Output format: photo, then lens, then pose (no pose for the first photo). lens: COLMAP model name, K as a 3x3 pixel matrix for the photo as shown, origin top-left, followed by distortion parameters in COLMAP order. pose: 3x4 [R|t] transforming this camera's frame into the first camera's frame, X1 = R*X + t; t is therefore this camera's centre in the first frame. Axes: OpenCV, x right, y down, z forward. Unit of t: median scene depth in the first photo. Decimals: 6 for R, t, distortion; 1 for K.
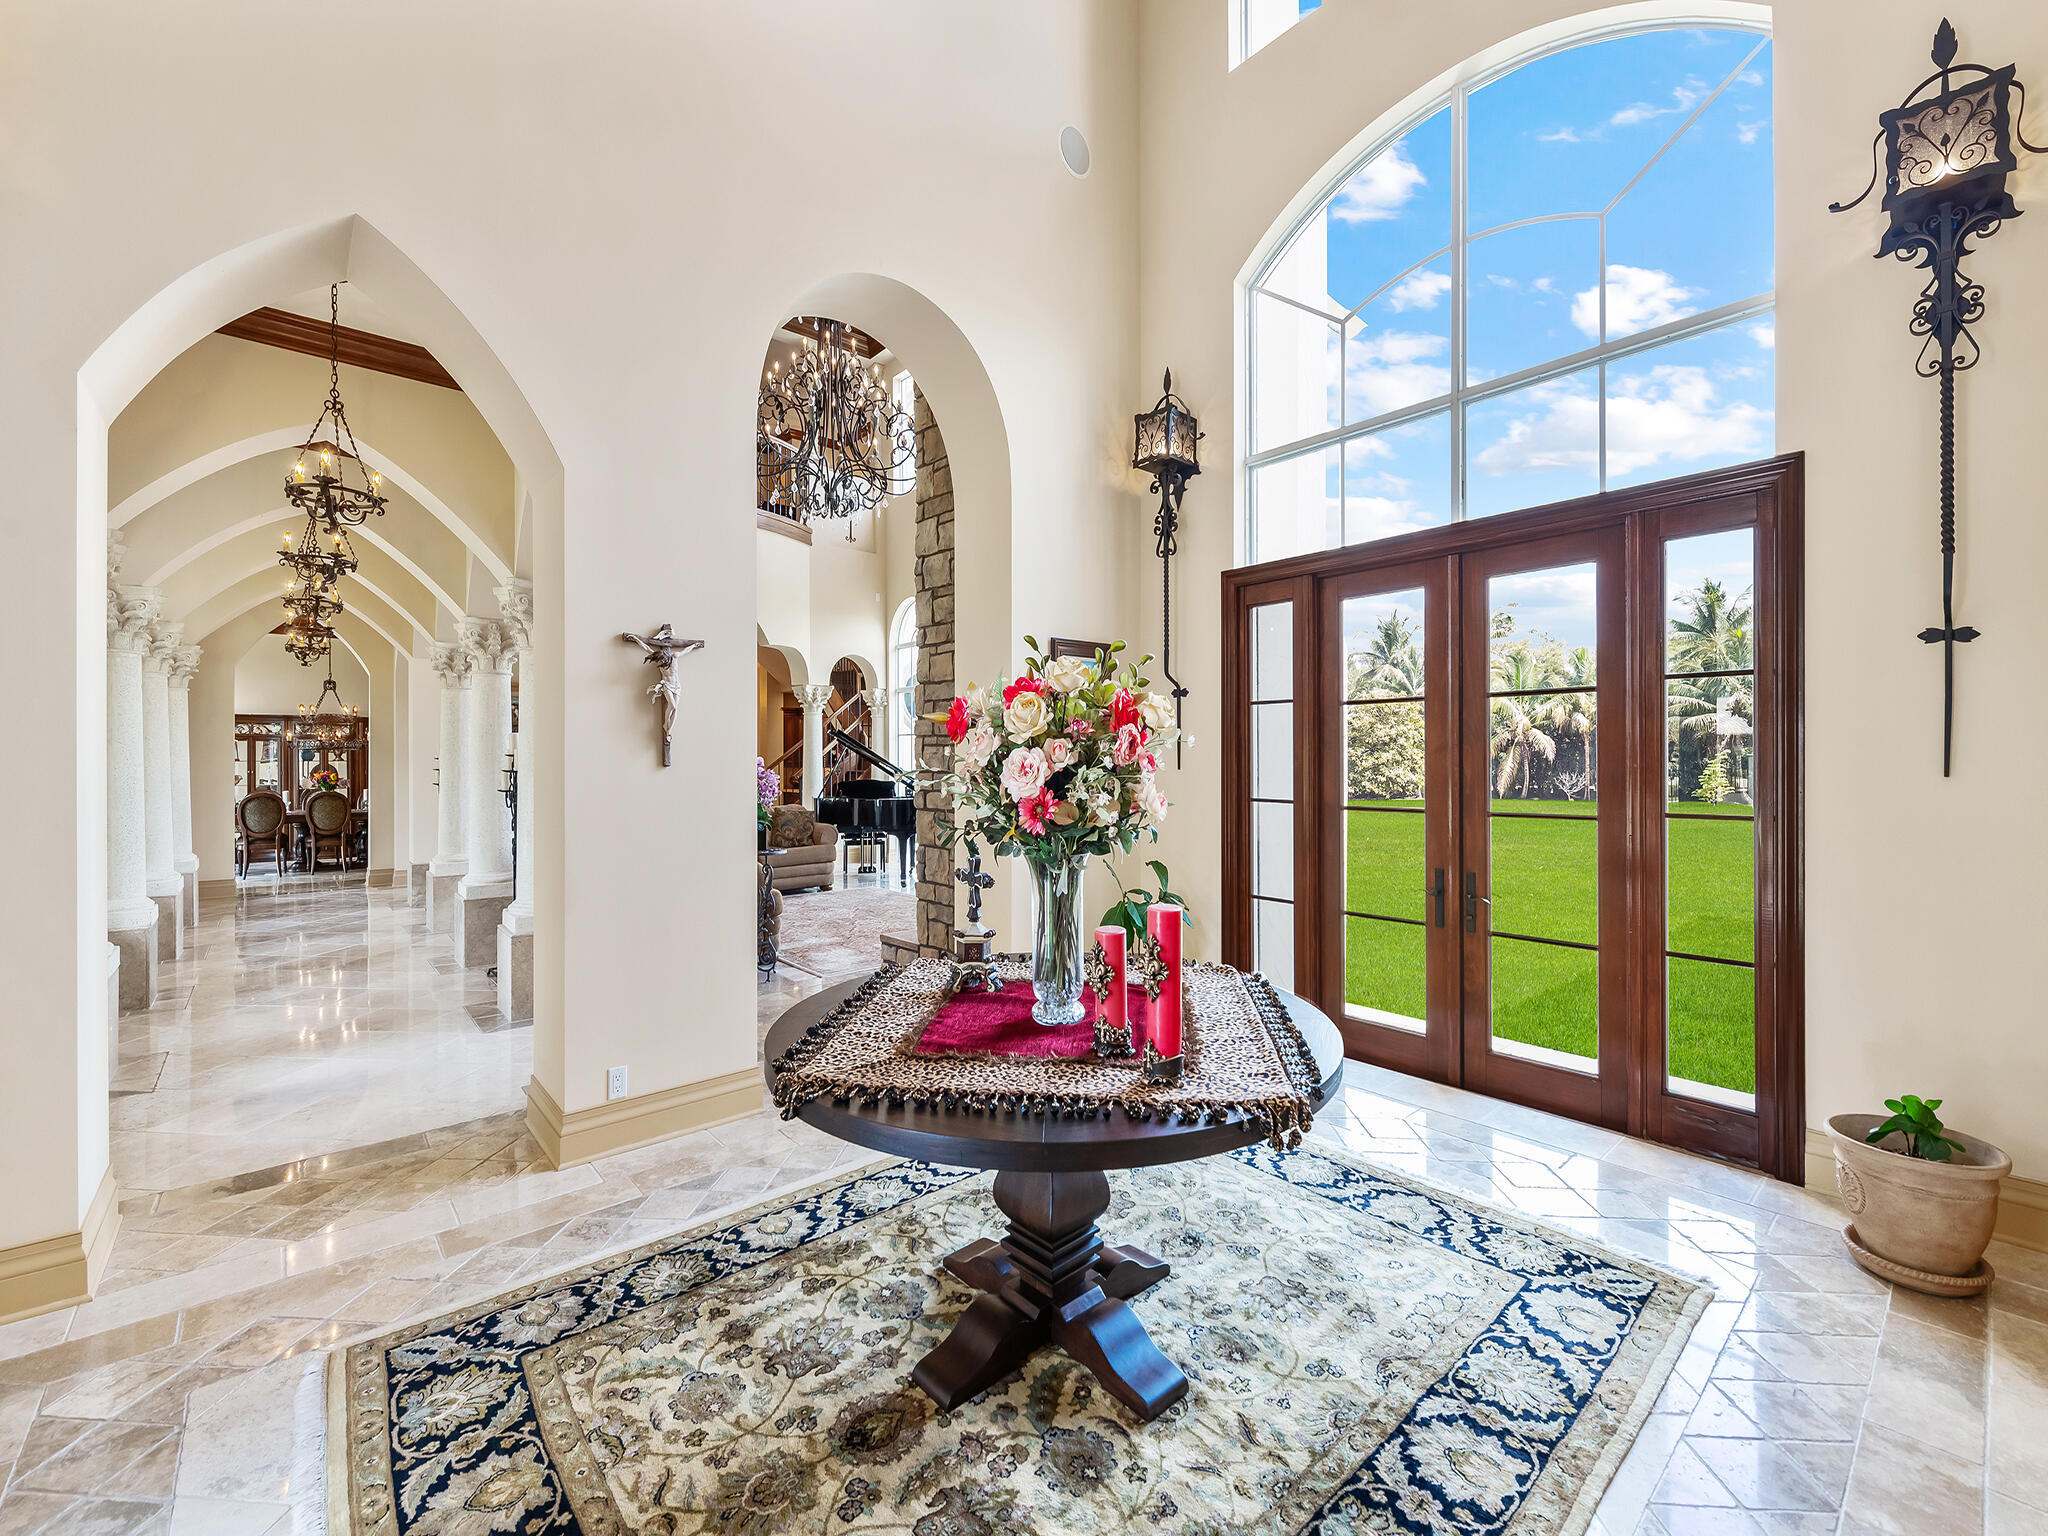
lens RADIAL K [[841.9, 0, 1027.8], [0, 841.9, 765.5], [0, 0, 1]] dist [-0.007977, -0.000920]
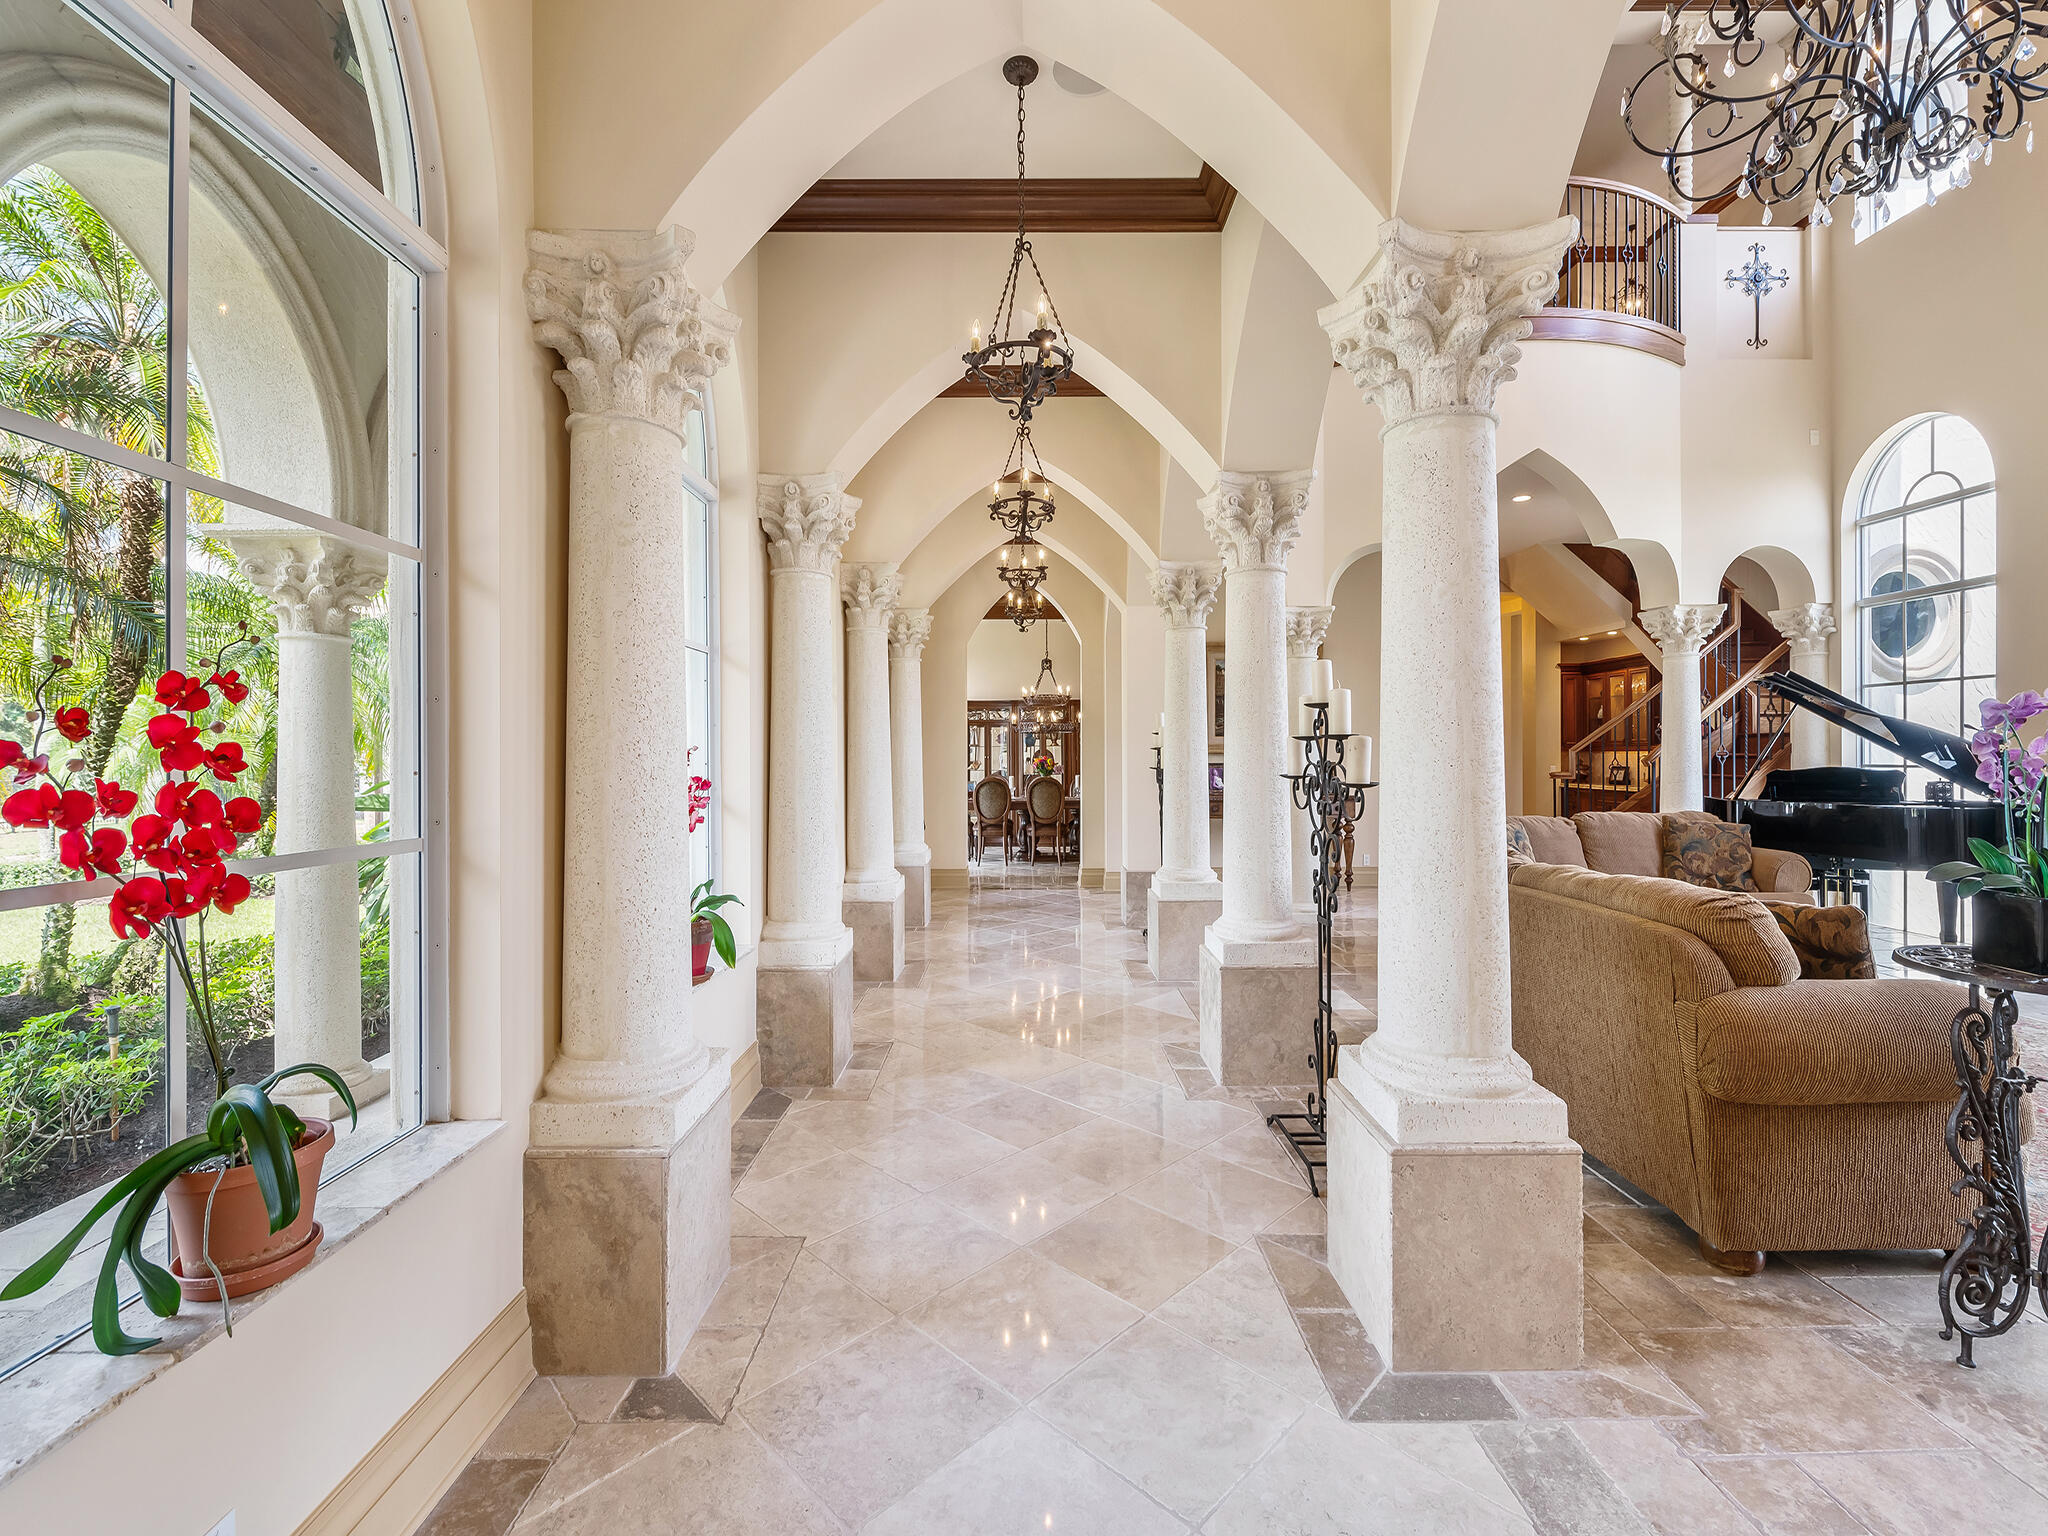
lens RADIAL K [[891.4, 0, 1027.4], [0, 891.4, 758.5], [0, 0, 1]] dist [-0.000895, -0.000286]
pose [[0.750709, -0.001132, -0.660632, -0.194230], [0.002187, 0.999997, 0.000771, 0.009524], [0.660629, -0.002024, 0.750710, 0.240296]]
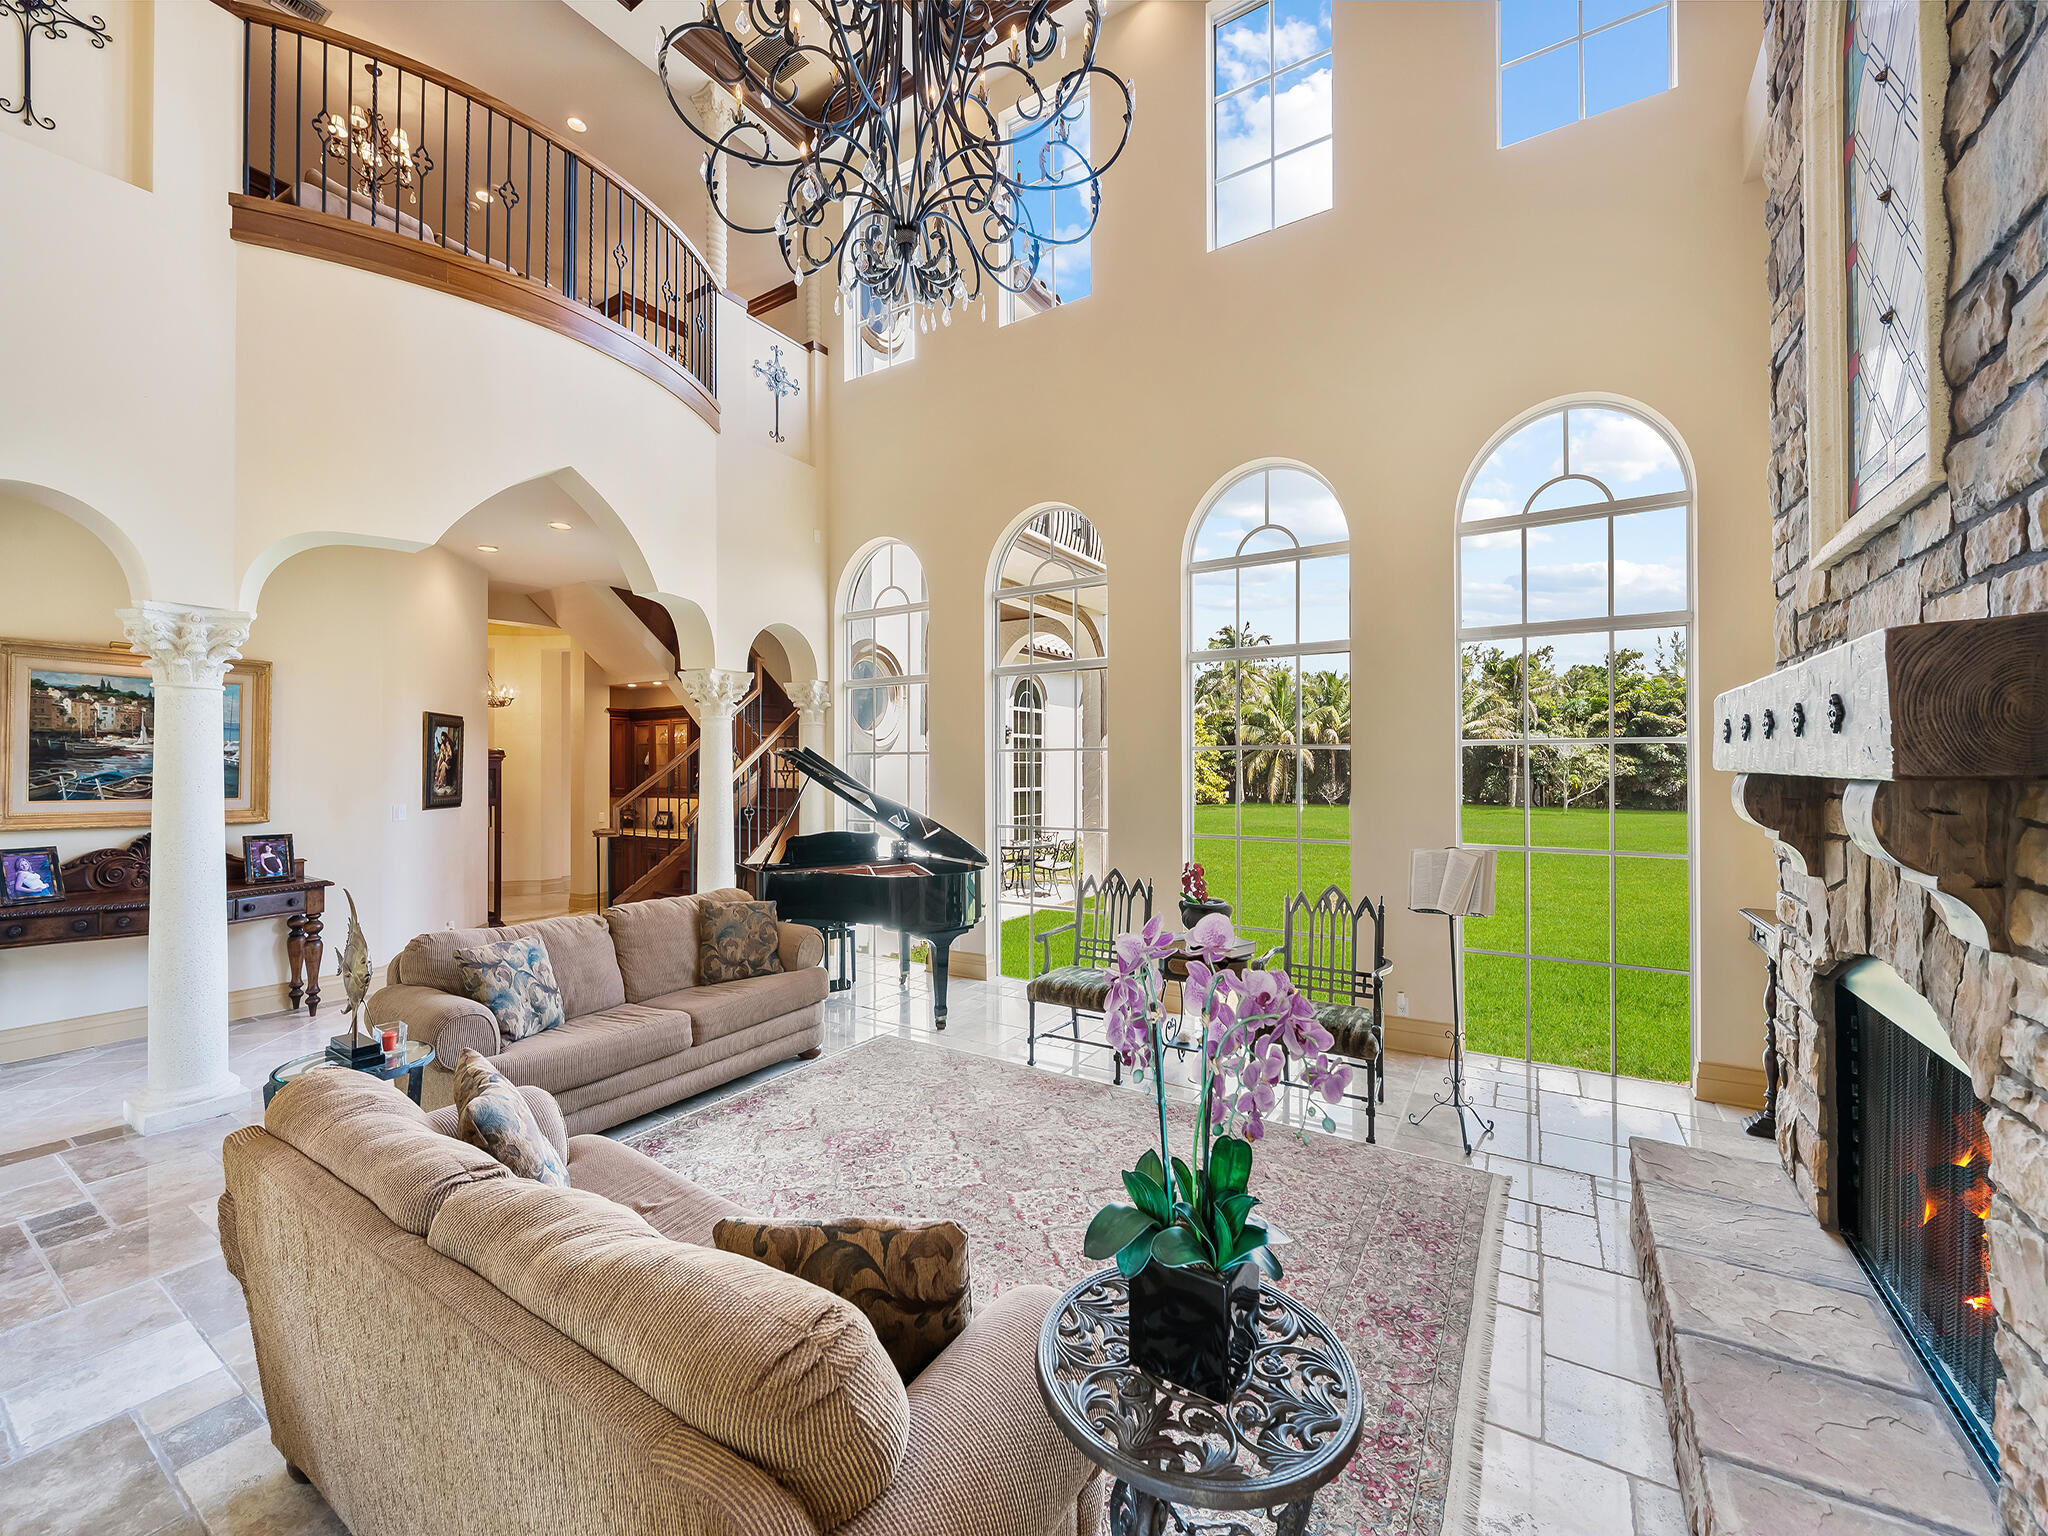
lens RADIAL K [[815.8, 0, 1027.1], [0, 815.8, 770.1], [0, 0, 1]] dist [-0.000838, 0.000000]
pose [[0.961588, -0.000077, 0.274495, -0.209857], [0.001277, 0.999990, -0.004192, -0.022968], [-0.274492, 0.004382, 0.961579, 0.399017]]
